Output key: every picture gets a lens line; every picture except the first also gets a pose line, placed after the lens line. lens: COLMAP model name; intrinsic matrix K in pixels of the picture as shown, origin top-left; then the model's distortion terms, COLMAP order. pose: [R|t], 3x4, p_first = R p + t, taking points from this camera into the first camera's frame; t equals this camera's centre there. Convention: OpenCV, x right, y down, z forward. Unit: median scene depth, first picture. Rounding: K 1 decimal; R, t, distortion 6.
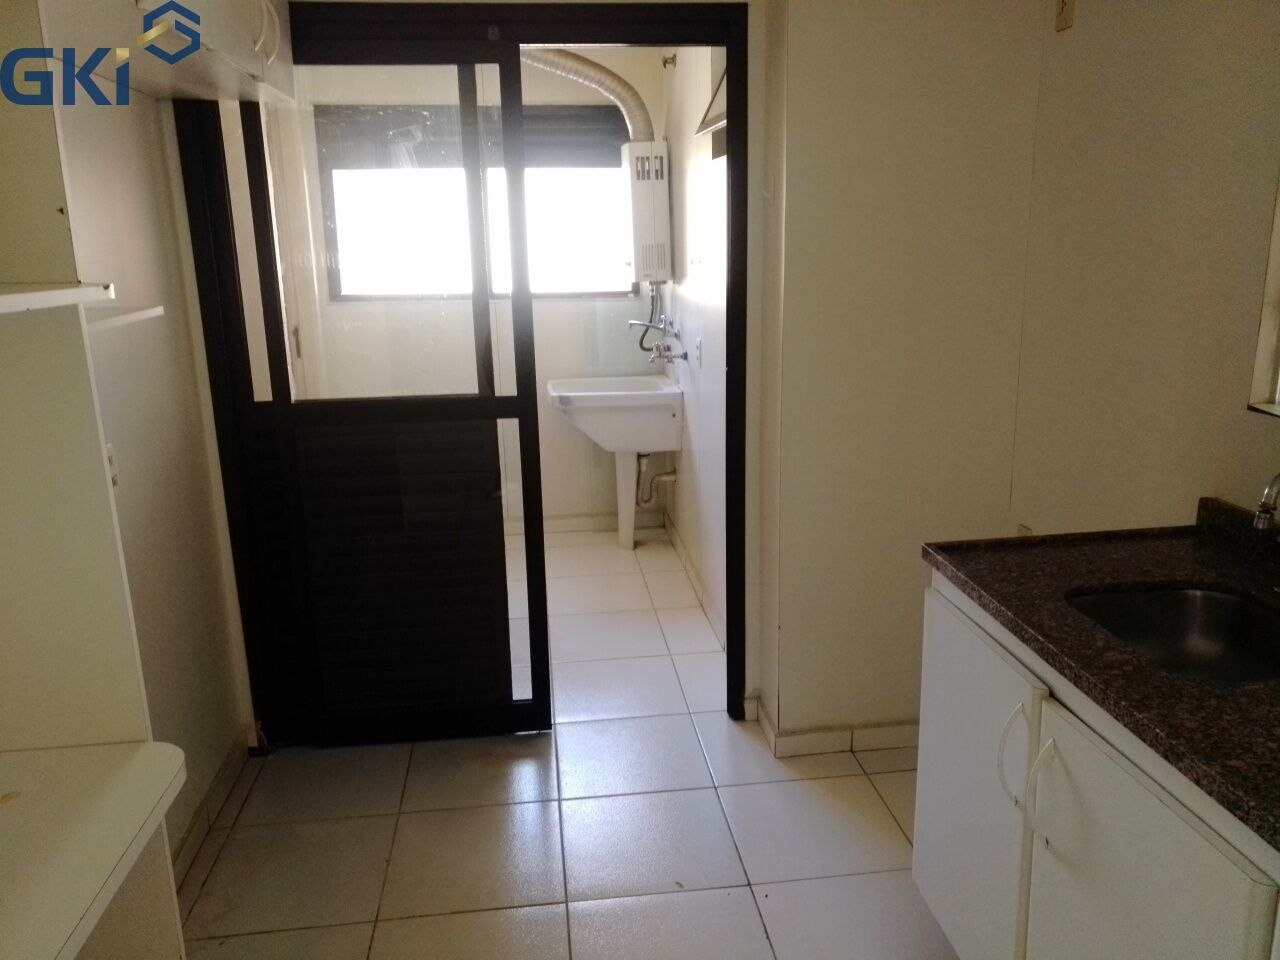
lens RADIAL K [[975.9, 0, 640.0], [0, 975.9, 480.0], [0, 0, 1]] dist [0.000390, 0.013707]
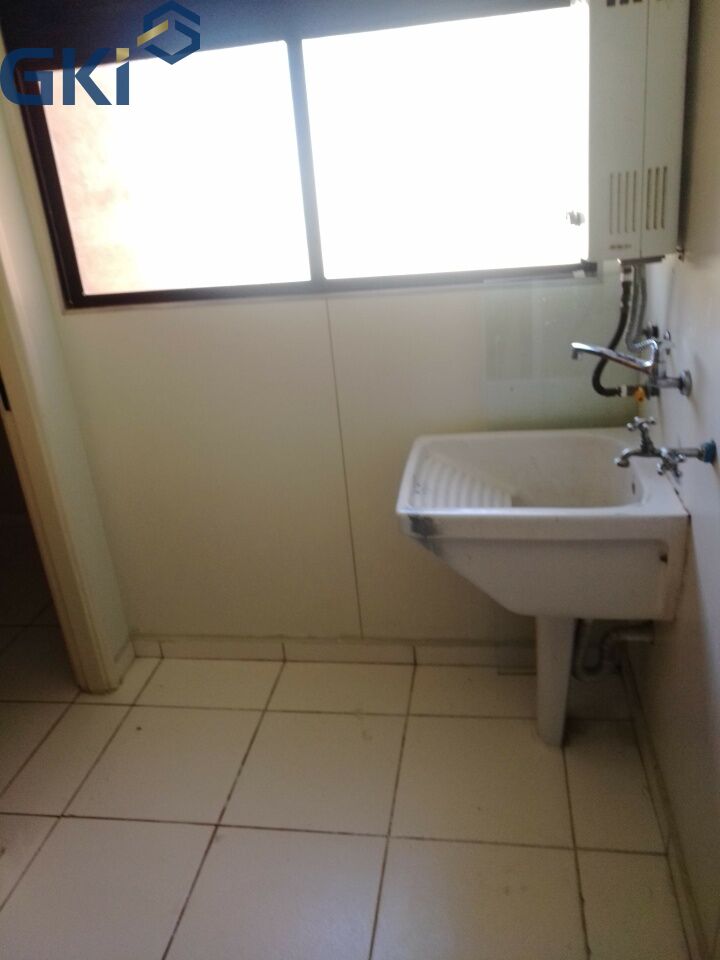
lens RADIAL K [[731.9, 0, 362.2], [0, 731.9, 475.9], [0, 0, 1]] dist [0.000390, 0.013707]
pose [[0.957841, 0.043615, -0.283967, -0.004794], [0.000459, 0.988176, 0.153324, -0.154118], [0.287297, -0.146991, 0.946496, 0.623817]]
